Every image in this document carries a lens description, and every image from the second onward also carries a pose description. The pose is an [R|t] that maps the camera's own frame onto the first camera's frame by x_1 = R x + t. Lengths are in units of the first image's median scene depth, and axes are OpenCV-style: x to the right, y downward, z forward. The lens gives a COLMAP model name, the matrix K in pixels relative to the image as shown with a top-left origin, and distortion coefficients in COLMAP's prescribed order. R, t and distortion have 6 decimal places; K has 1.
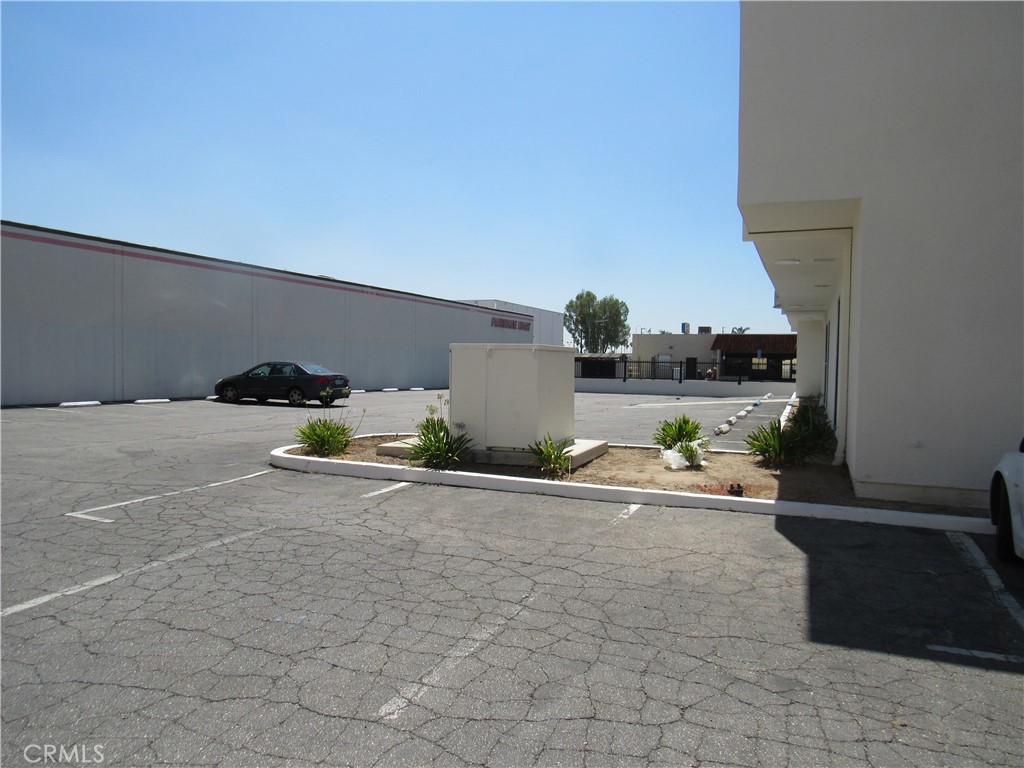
lens RADIAL K [[717.6, 0, 512.0], [0, 717.6, 354.6], [0, 0, 1]] dist [0.003827, 0.002165]
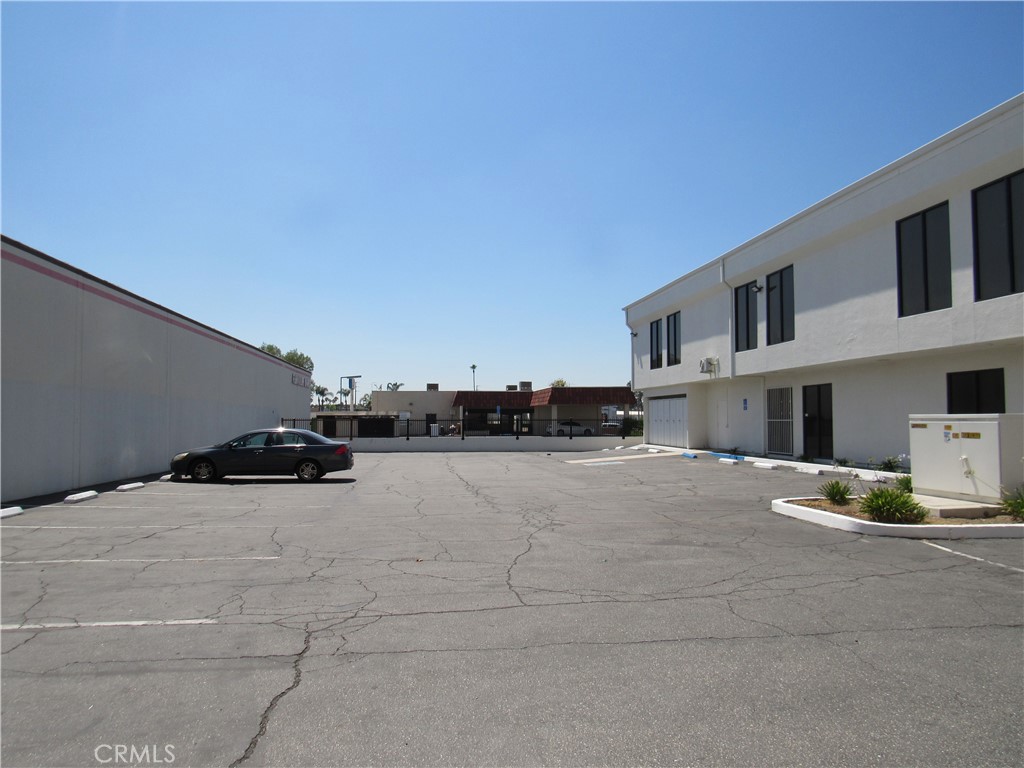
lens RADIAL K [[726.7, 0, 512.0], [0, 726.7, 384.0], [0, 0, 1]] dist [-0.065616, -0.000644]
pose [[0.869193, 0.003628, 0.494459, -0.172406], [0.014092, 0.999385, -0.032105, -0.004067], [-0.494272, 0.034873, 0.868608, 0.049047]]
